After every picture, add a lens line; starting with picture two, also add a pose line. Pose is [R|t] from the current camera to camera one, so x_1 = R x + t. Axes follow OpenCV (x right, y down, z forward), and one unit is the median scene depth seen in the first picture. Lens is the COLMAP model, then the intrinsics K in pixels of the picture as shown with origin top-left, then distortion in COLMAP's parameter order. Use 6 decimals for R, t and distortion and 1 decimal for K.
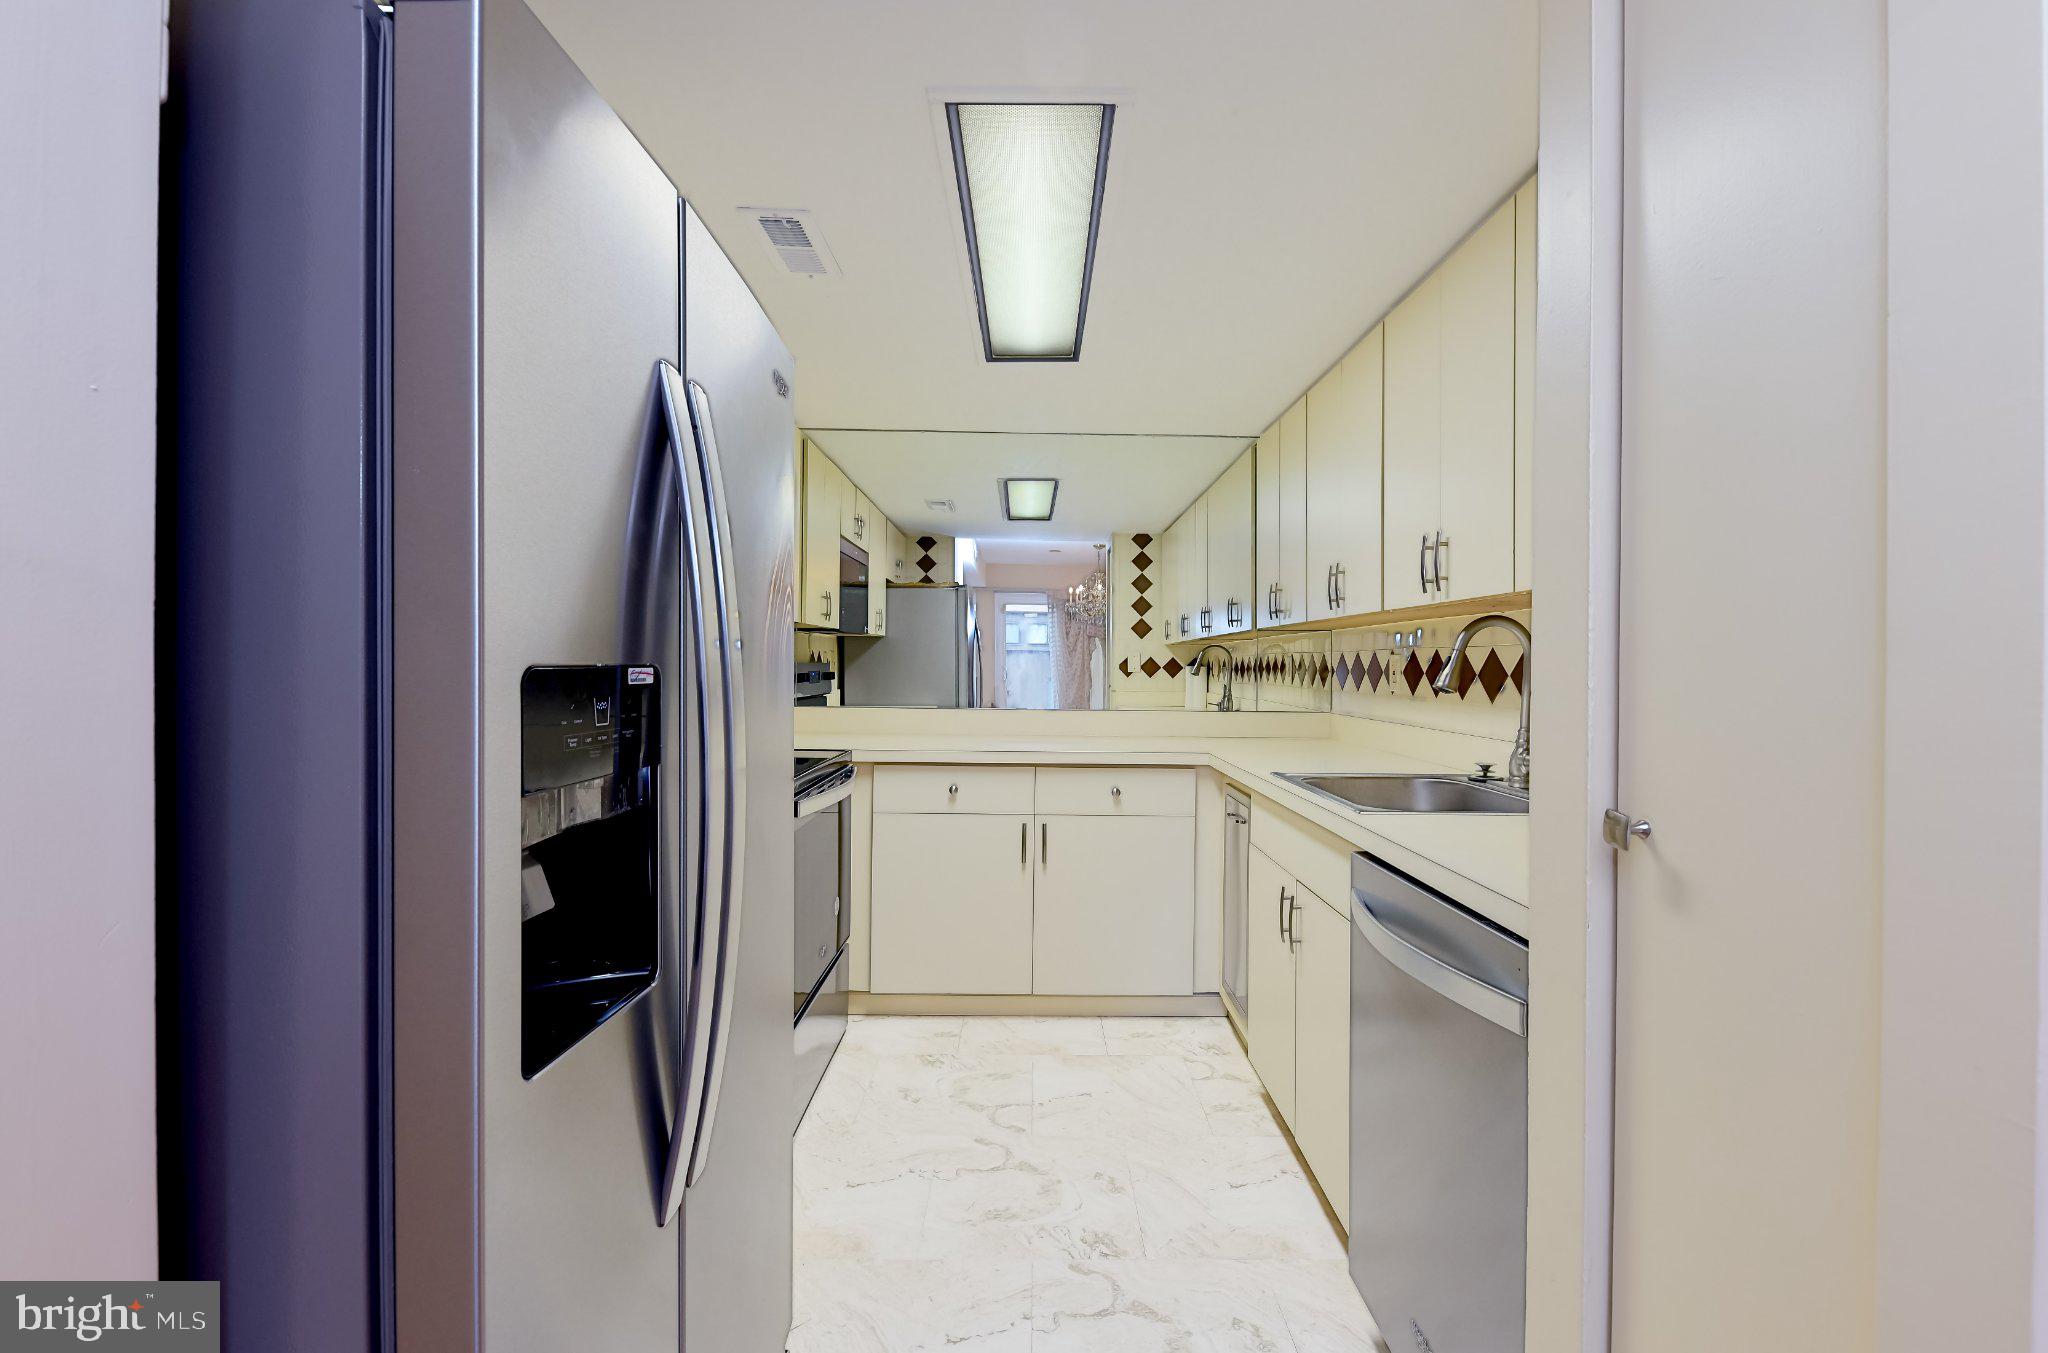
lens RADIAL K [[879.9, 0, 1024.0], [0, 879.9, 676.5], [0, 0, 1]] dist [0.000947, 0.000039]
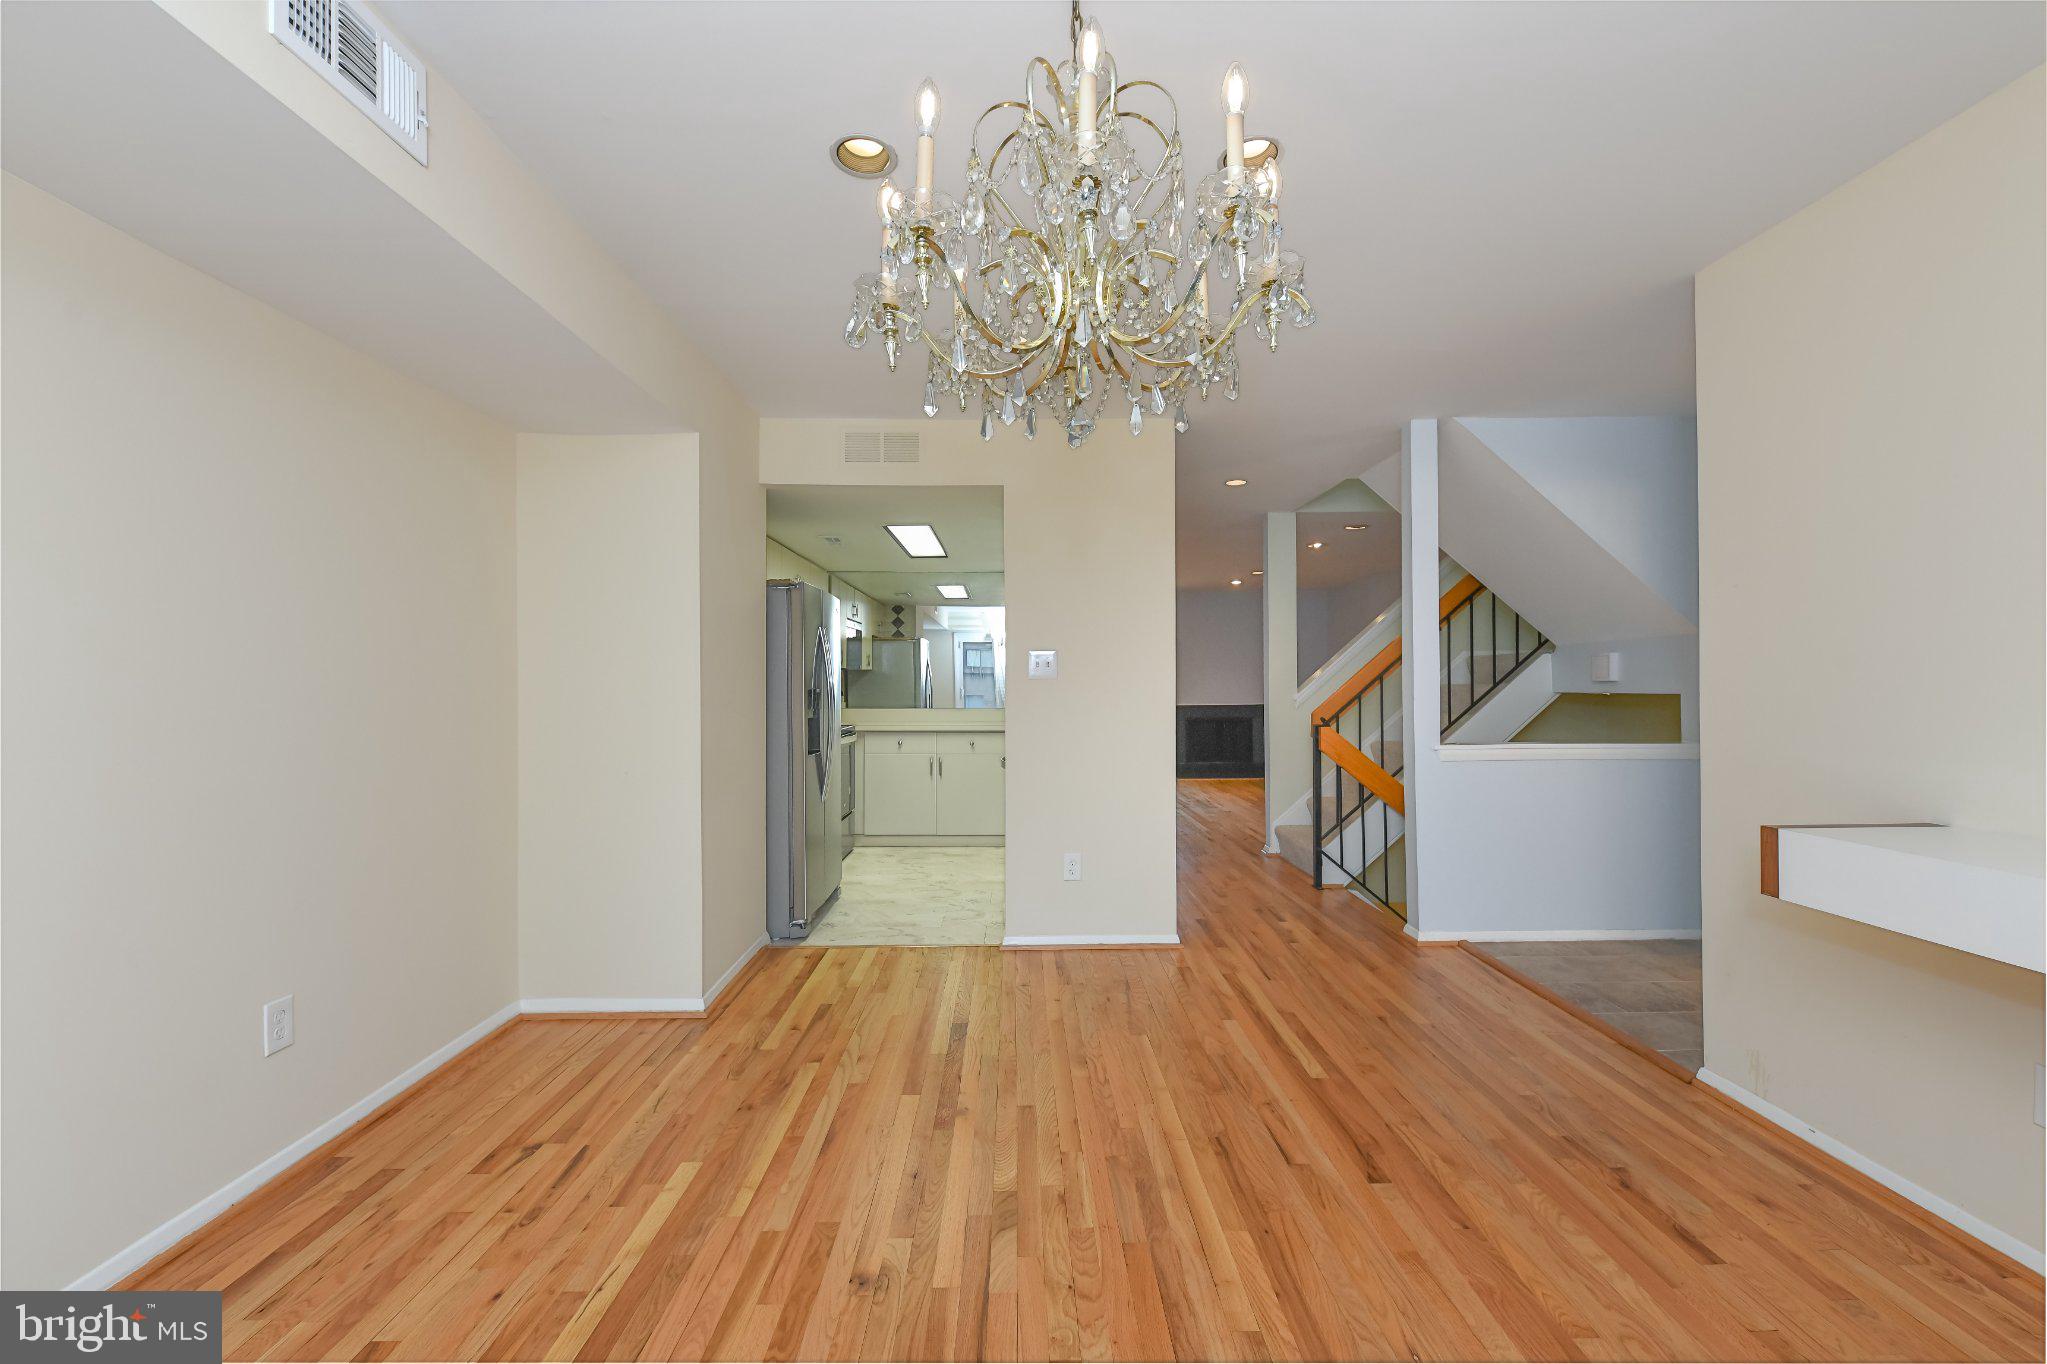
lens RADIAL K [[836.7, 0, 1011.4], [0, 836.7, 680.7], [0, 0, 1]] dist [0.012908, -0.009451]
pose [[0.999943, -0.010281, 0.002948, 0.187490], [0.010330, 0.999799, -0.017192, 0.007915], [-0.002771, 0.017222, 0.999848, -1.077466]]
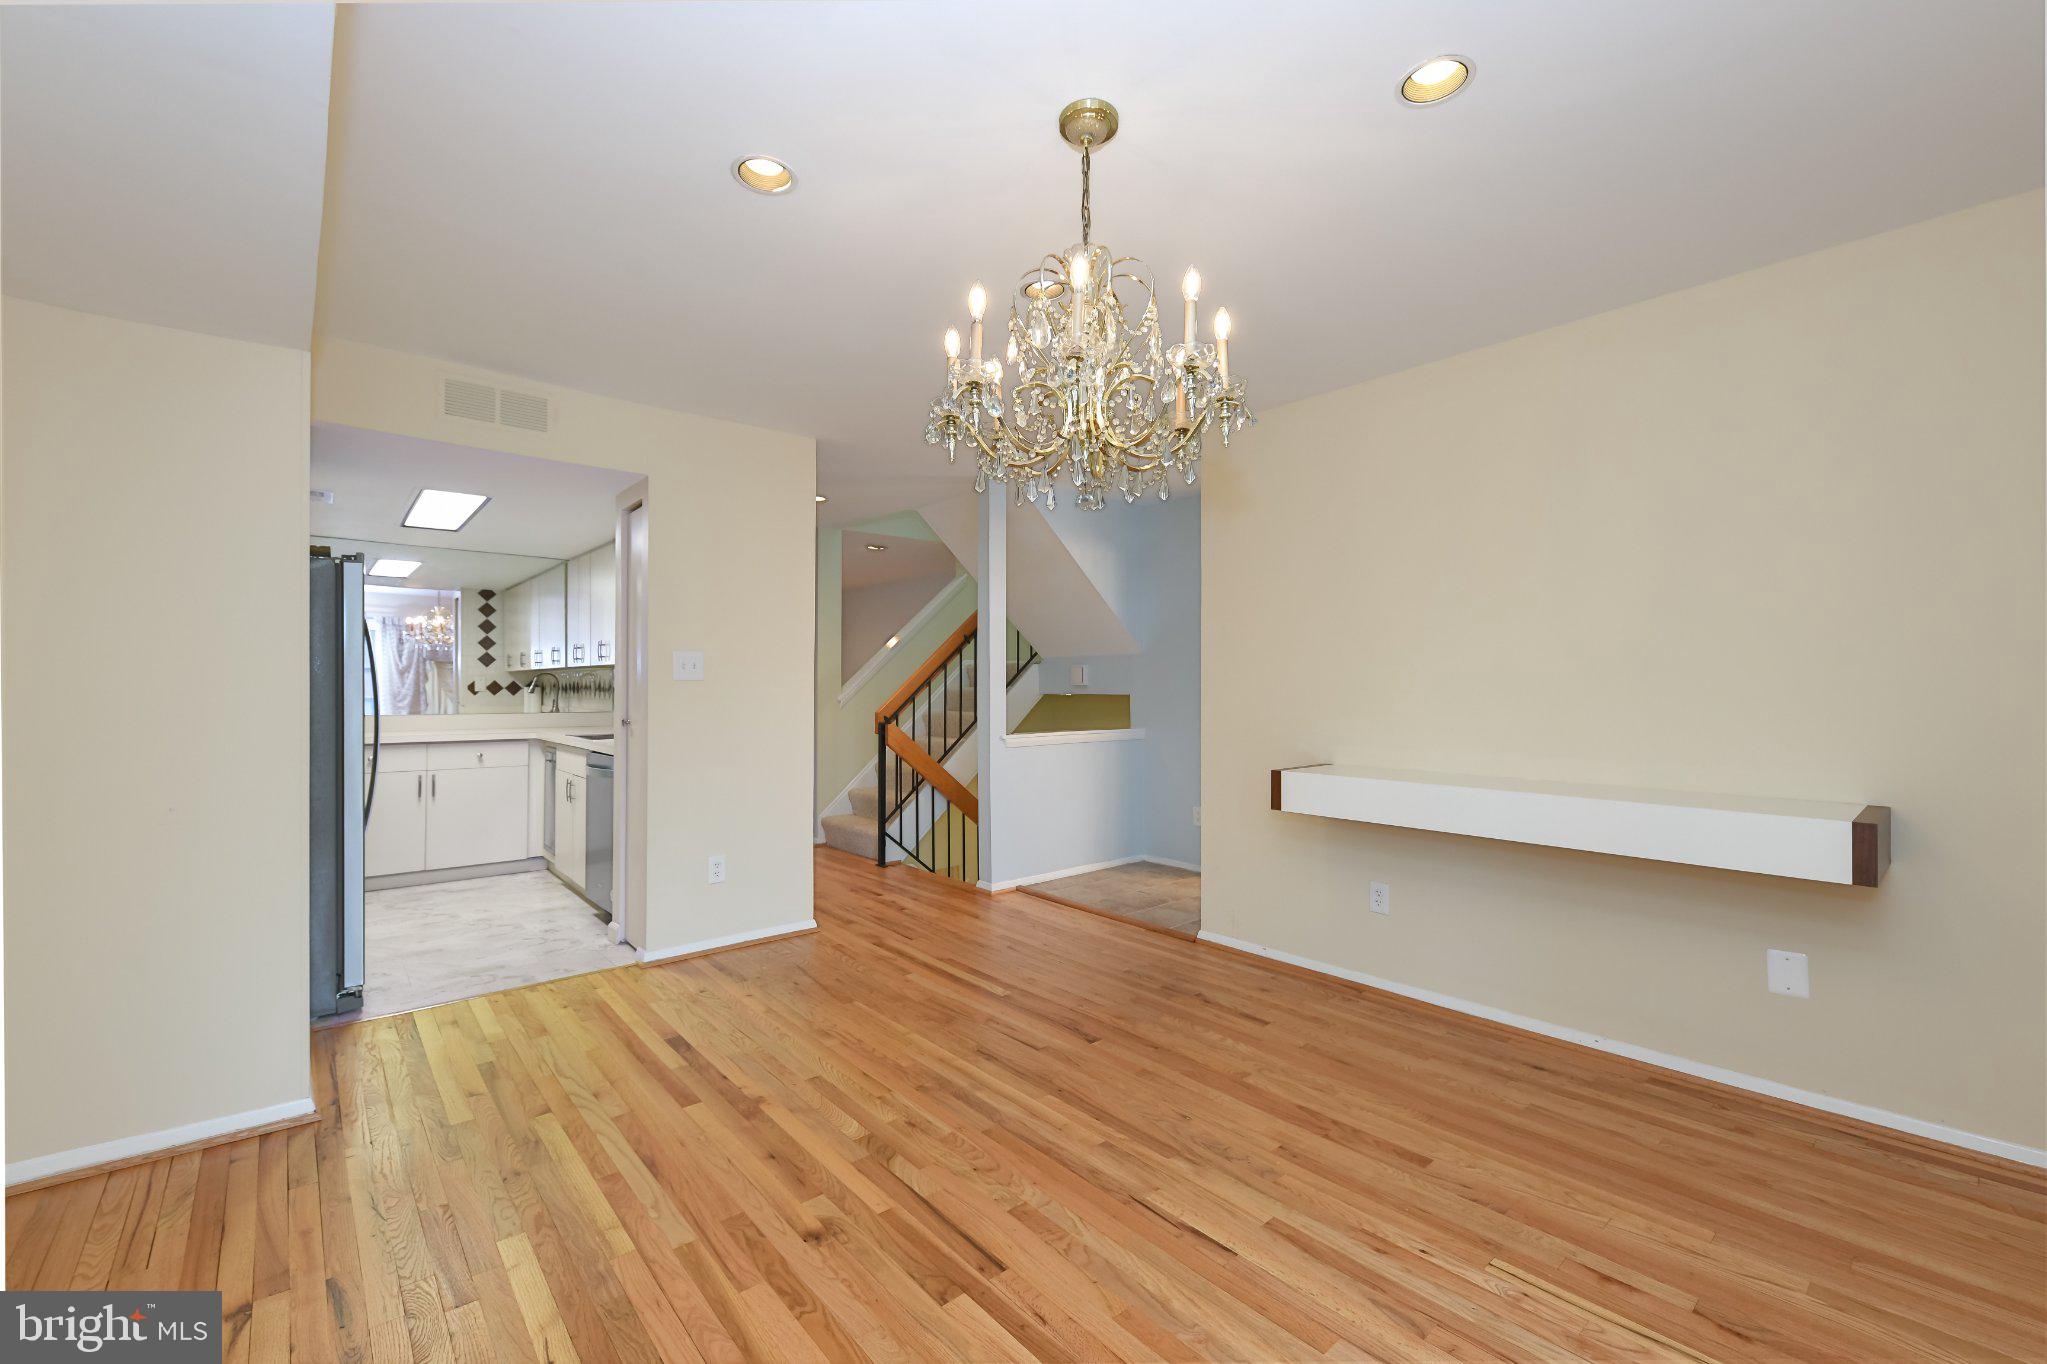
lens RADIAL K [[853.3, 0, 1023.5], [0, 853.3, 682.0], [0, 0, 1]] dist [-0.000837, -0.000268]
pose [[0.759190, -0.001719, 0.650866, -0.190090], [0.010873, 0.999890, -0.010042, 0.004798], [-0.650778, 0.014700, 0.759126, -1.081762]]
